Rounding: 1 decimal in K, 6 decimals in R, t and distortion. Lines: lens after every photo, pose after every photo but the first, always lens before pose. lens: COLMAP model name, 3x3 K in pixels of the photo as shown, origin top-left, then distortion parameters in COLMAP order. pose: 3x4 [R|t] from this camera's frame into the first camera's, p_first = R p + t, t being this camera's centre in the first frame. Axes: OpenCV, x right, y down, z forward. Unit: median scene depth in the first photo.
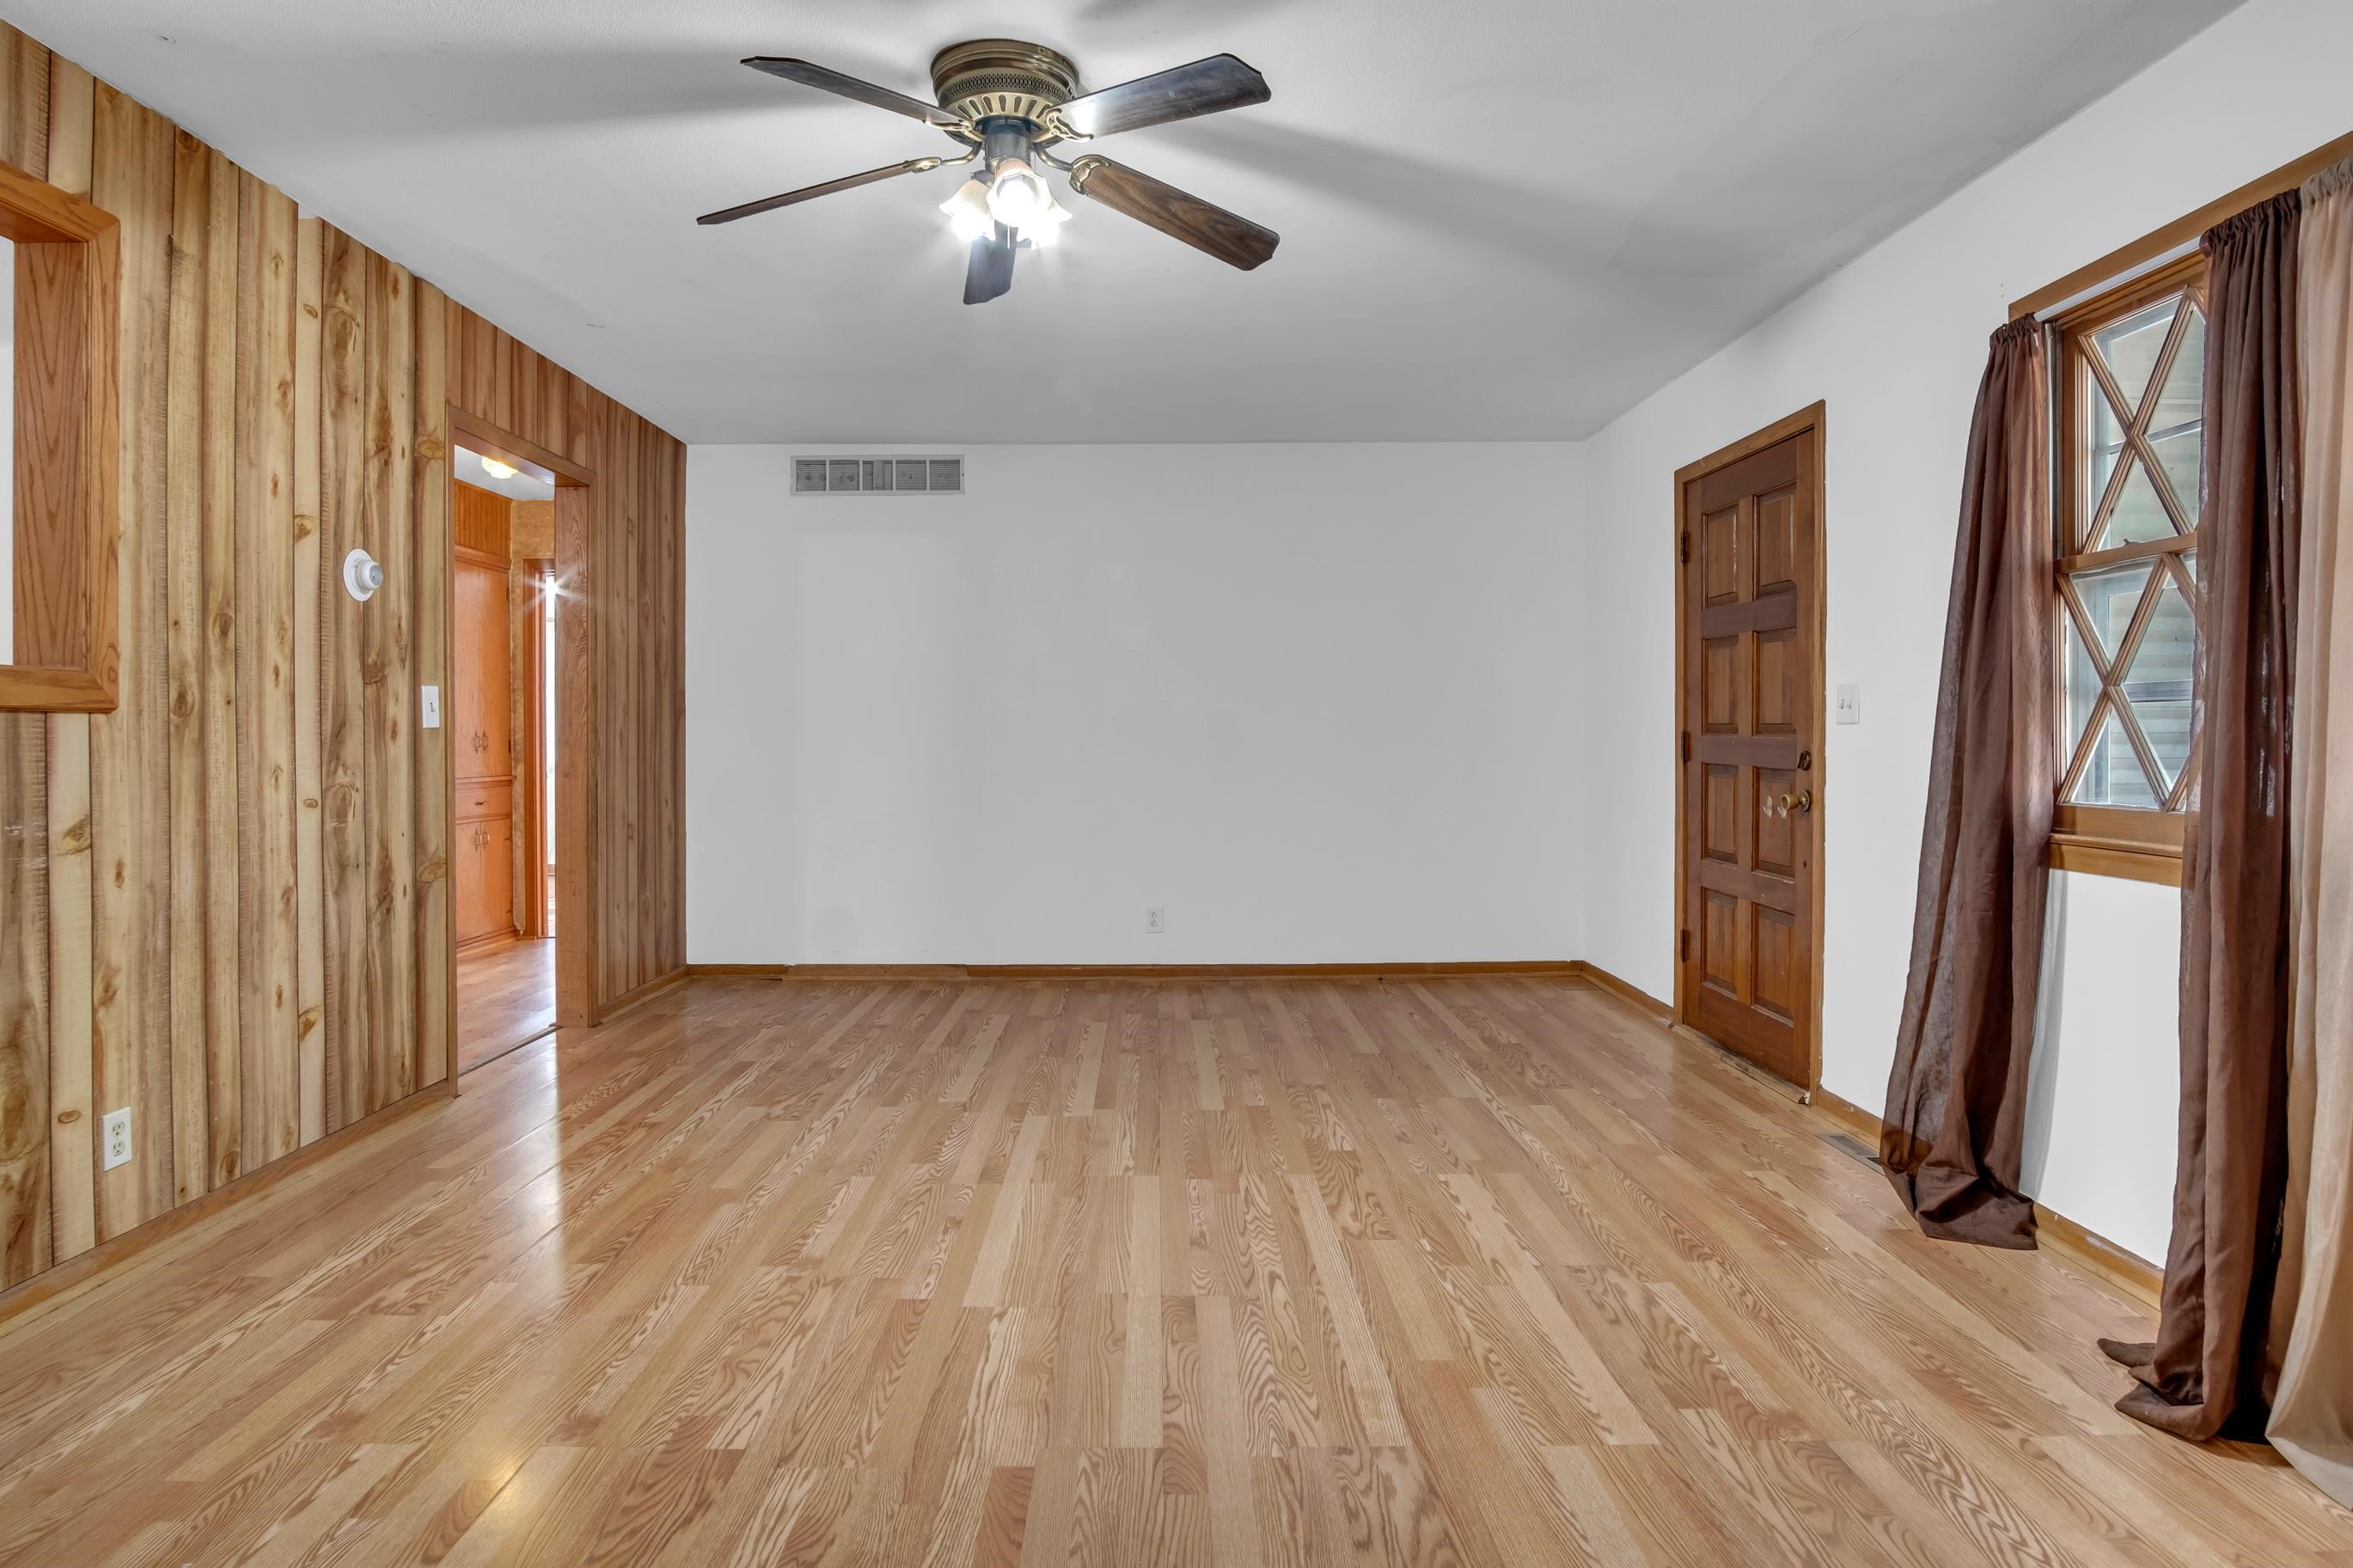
lens RADIAL K [[1263.5, 0, 1118.4], [0, 1263.5, 751.8], [0, 0, 1]] dist [-0.035140, 0.011214]
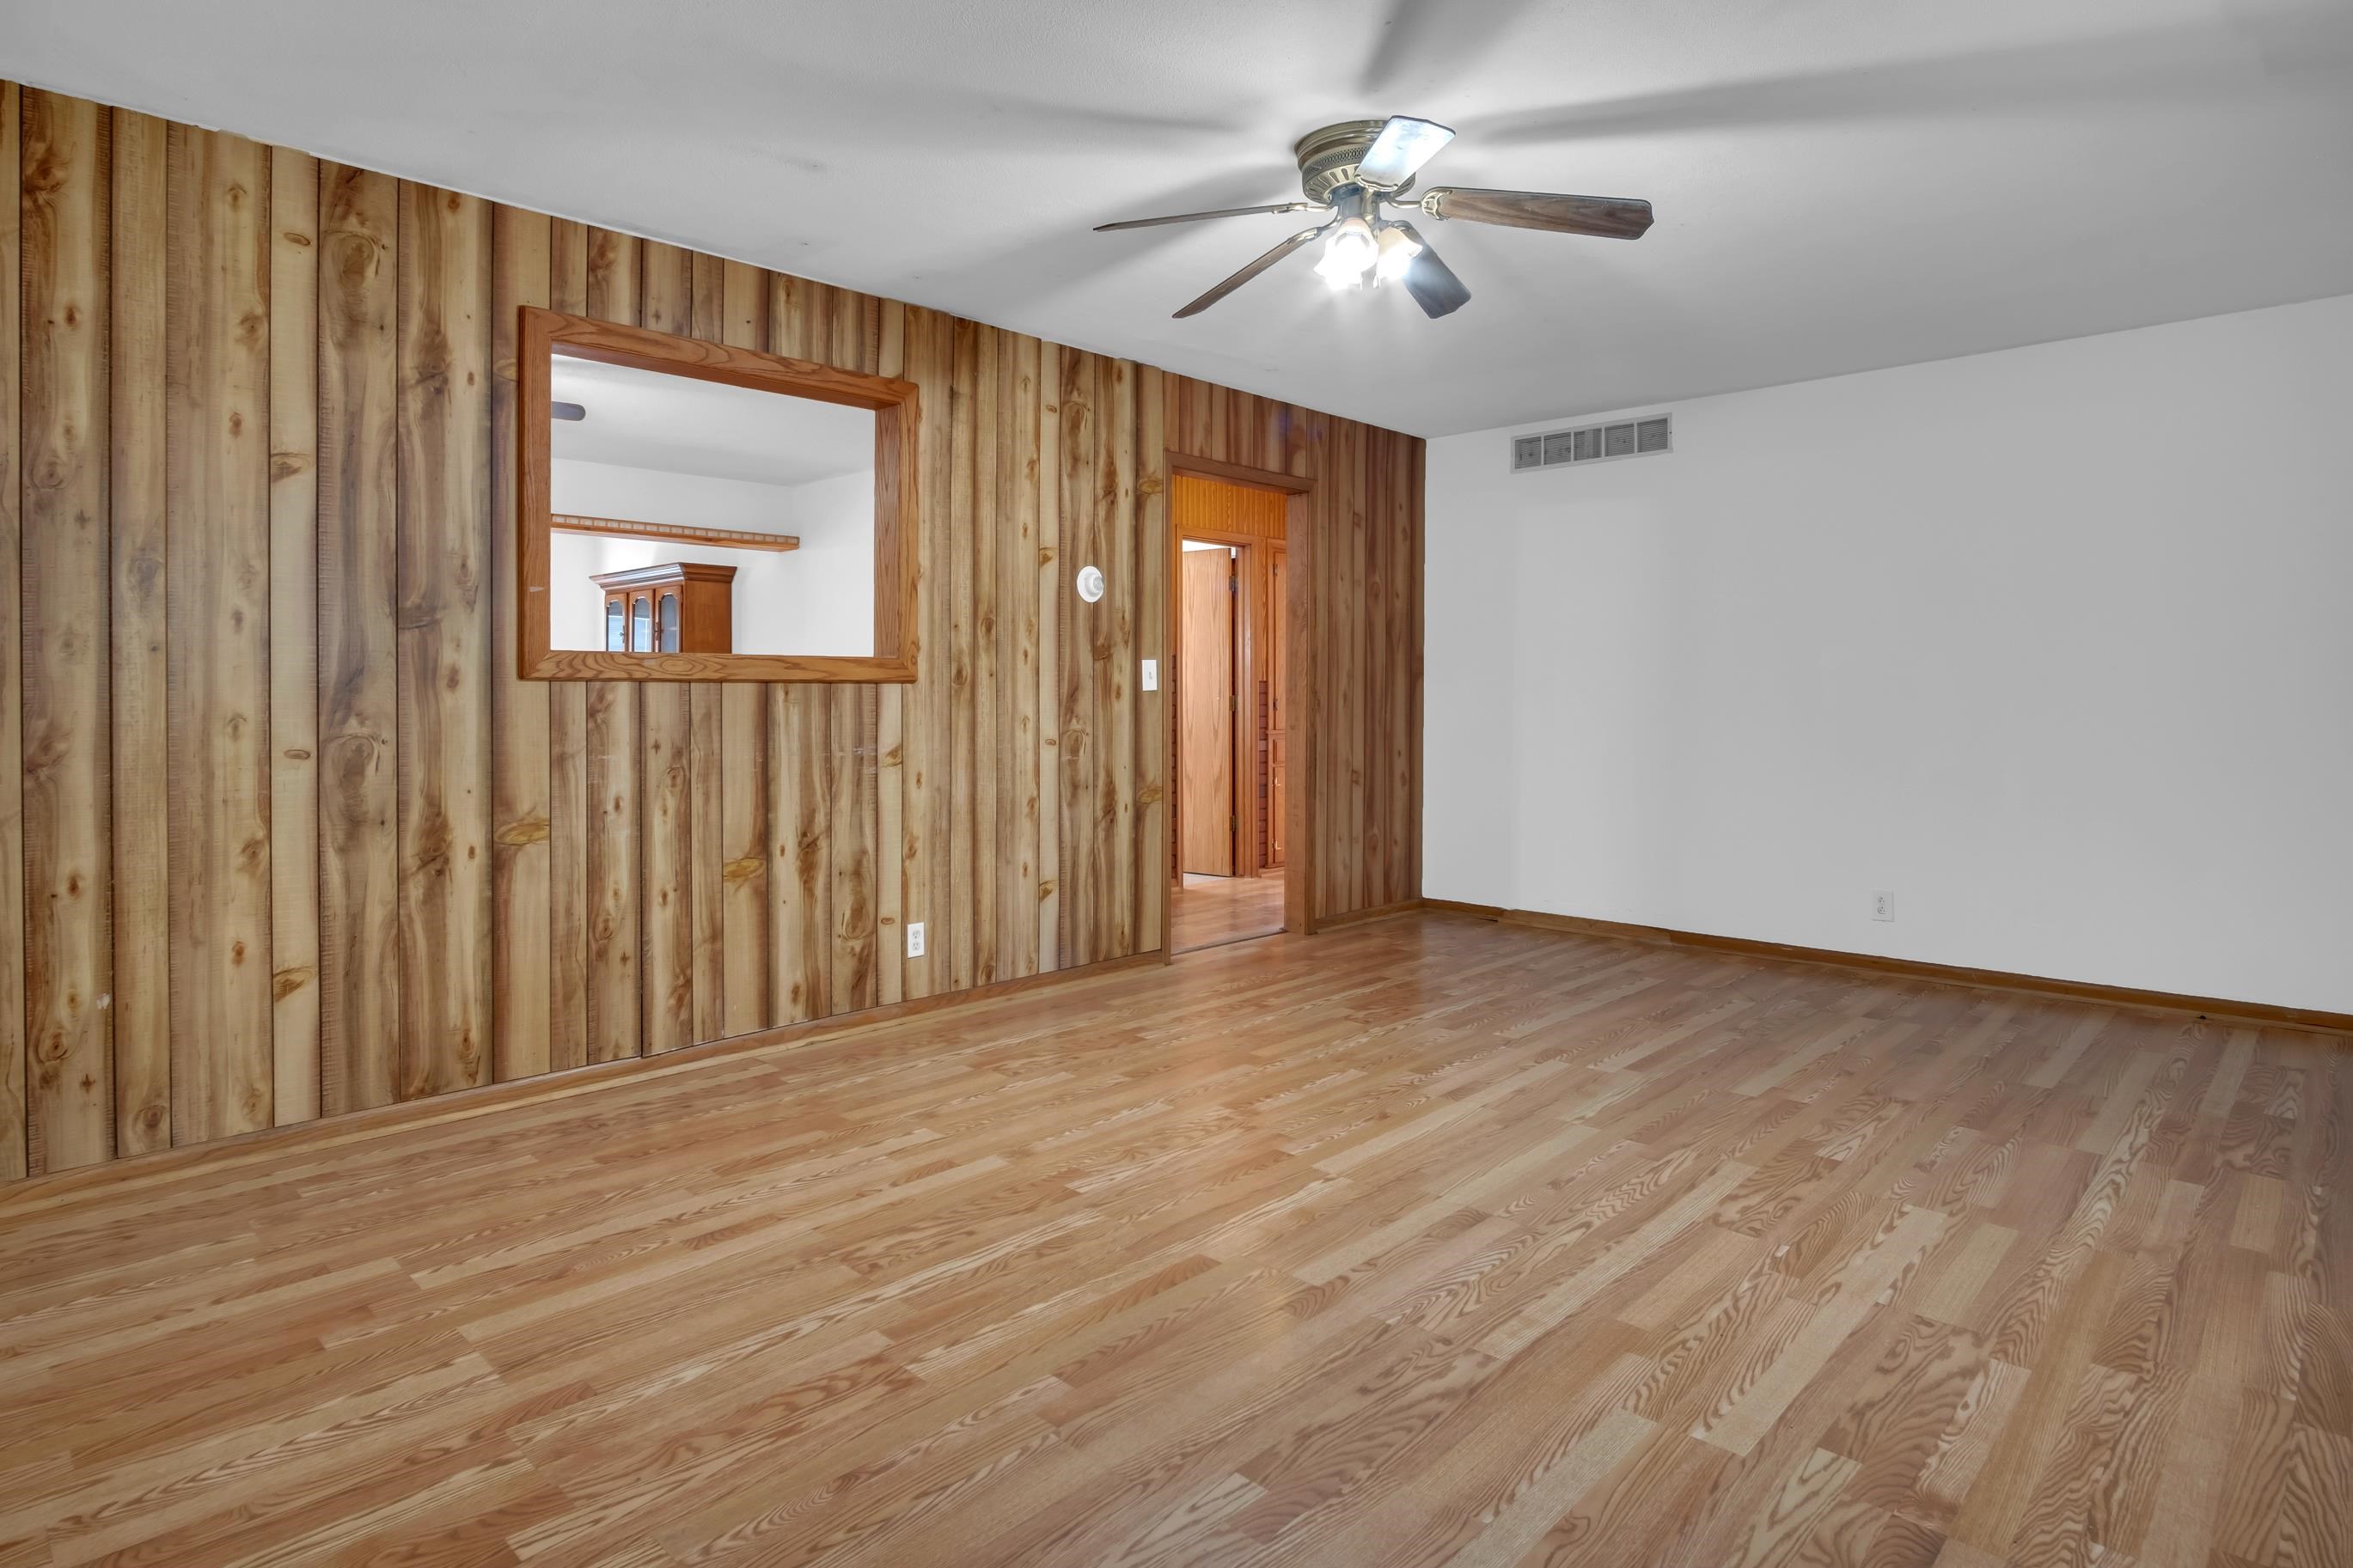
lens RADIAL K [[1240.4, 0, 1086.7], [0, 1240.4, 706.1], [0, 0, 1]] dist [-0.024173, 0.003072]
pose [[0.704186, 0.009153, -0.709957, 0.479504], [-0.010514, 0.999942, 0.002462, -0.006119], [0.709938, 0.005731, 0.704241, -0.005414]]
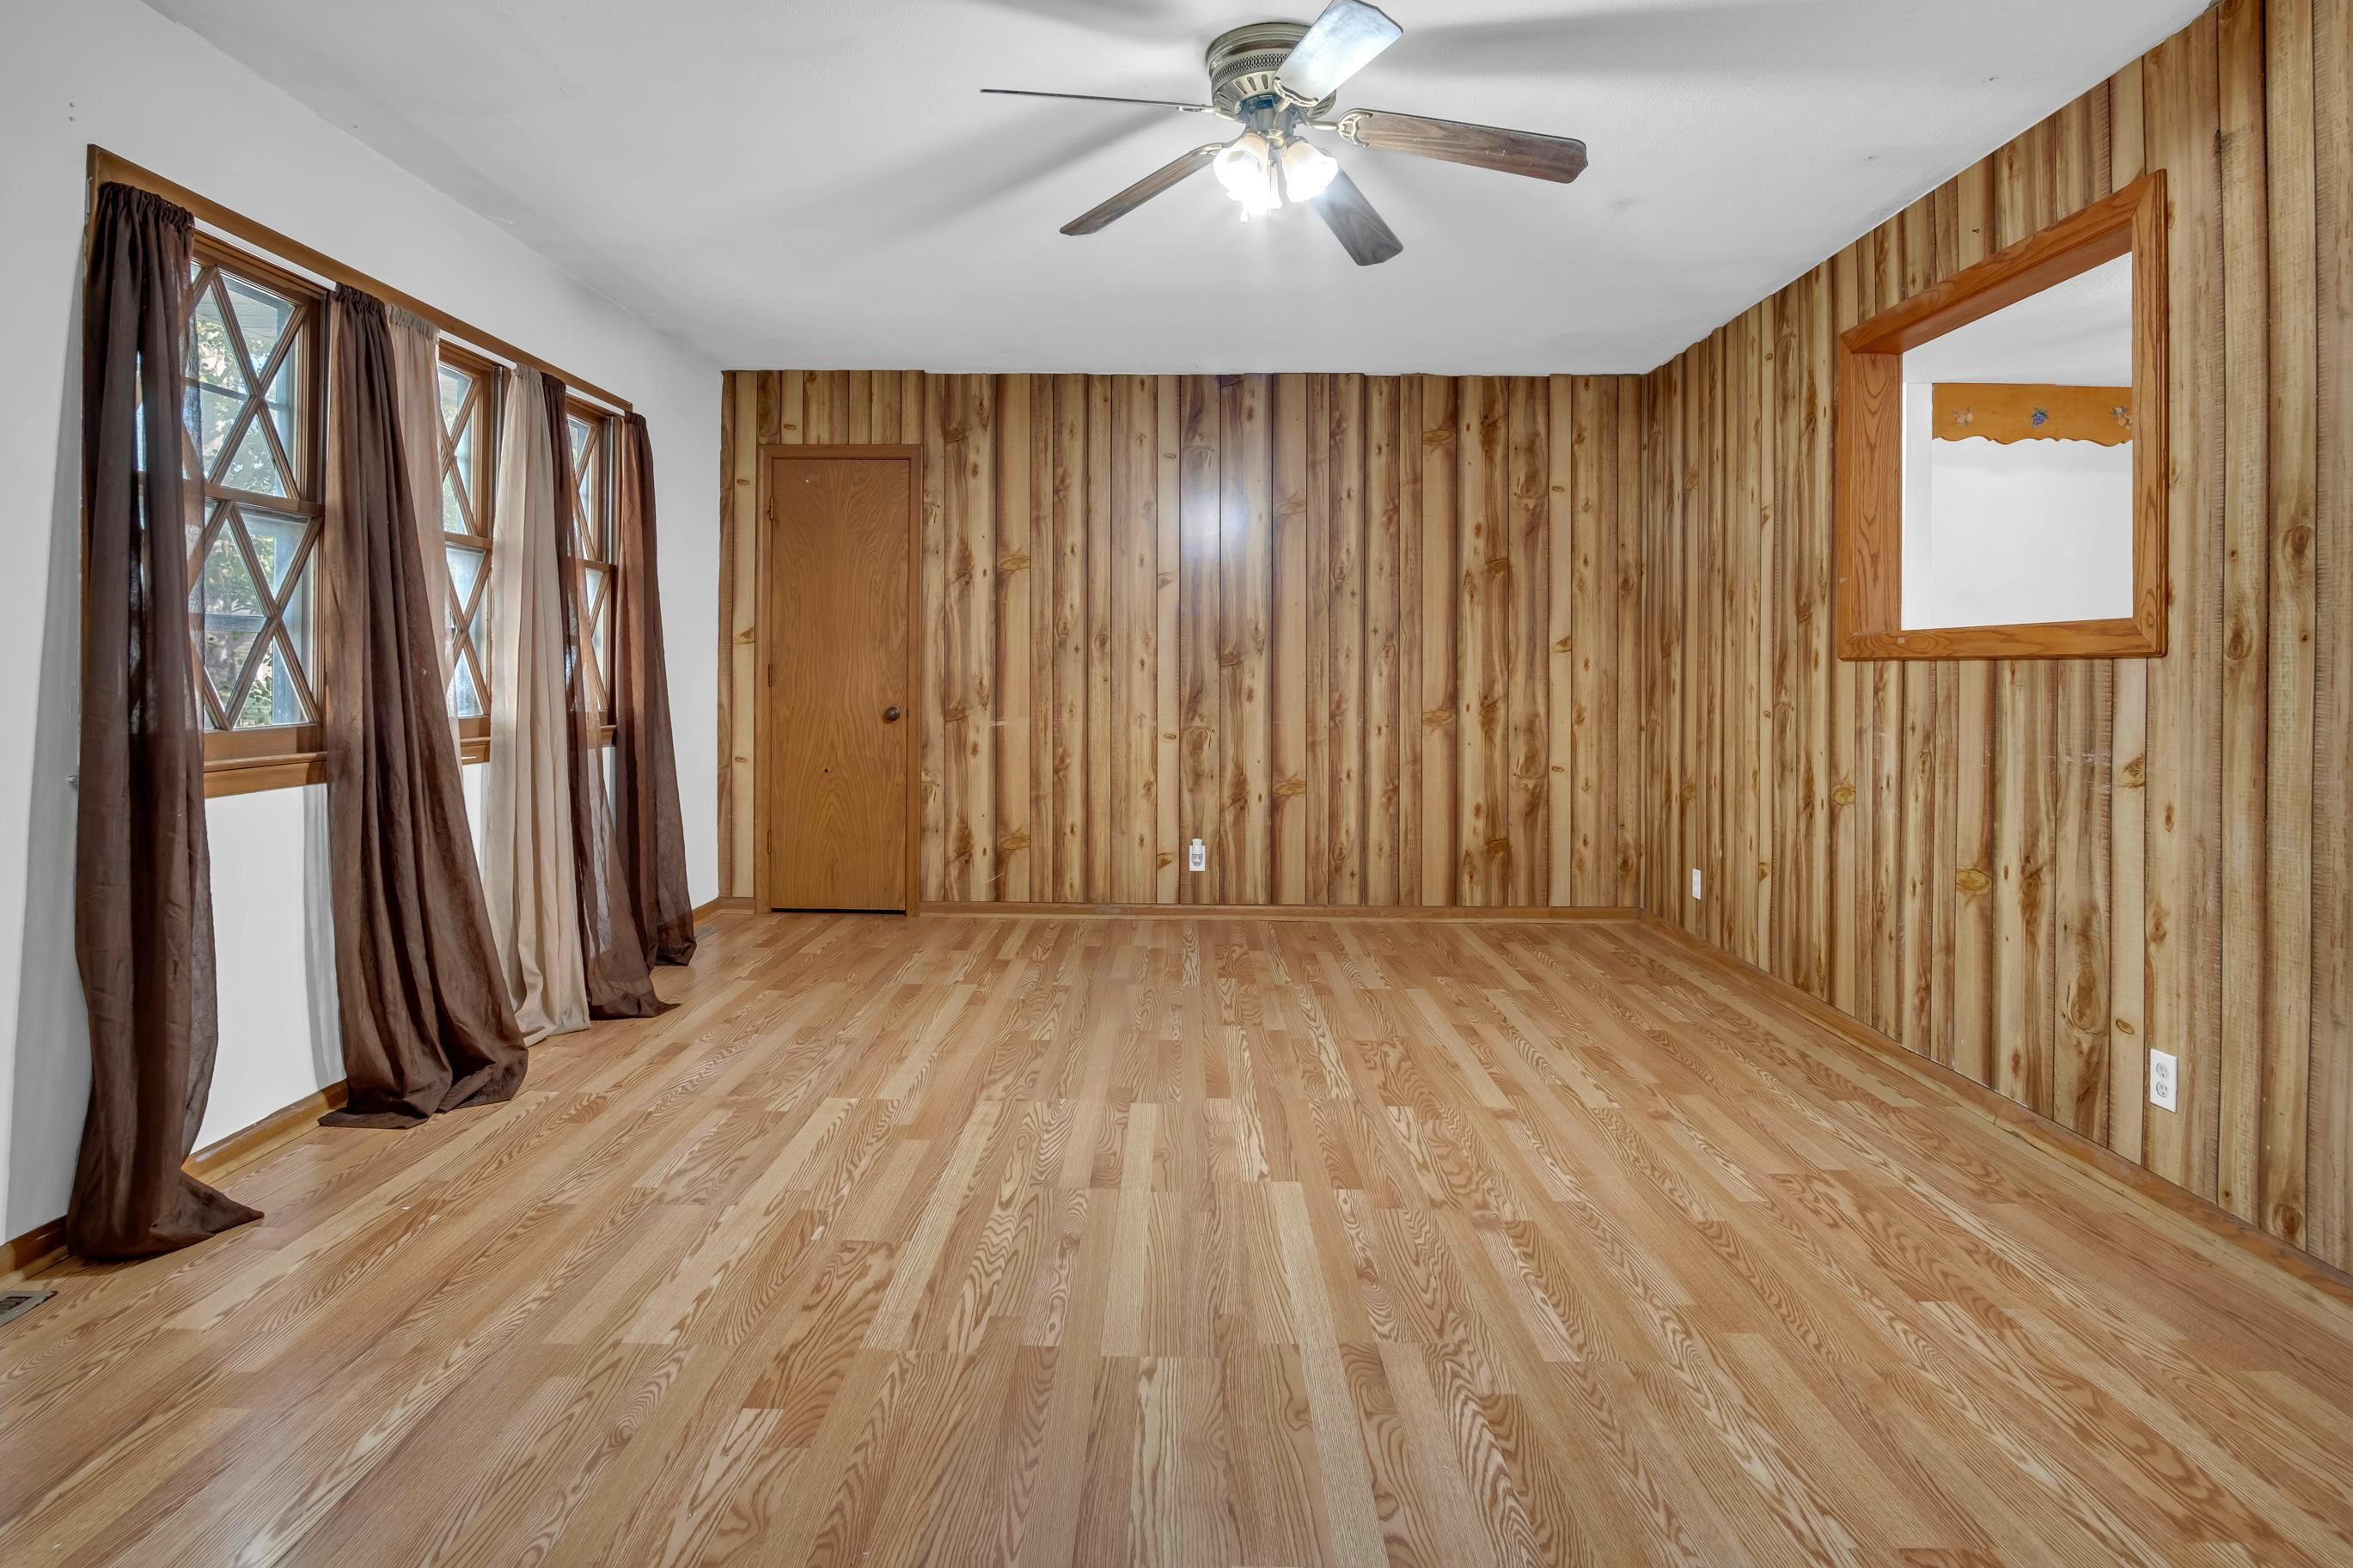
lens RADIAL K [[1277.0, 0, 1278.3], [0, 1277.0, 682.0], [0, 0, 1]] dist [-0.024278, 0.000884]
pose [[-0.994822, -0.008079, -0.101310, 0.011159], [-0.010364, 0.999703, 0.022042, -0.023406], [0.101102, 0.022978, -0.994611, 1.768322]]
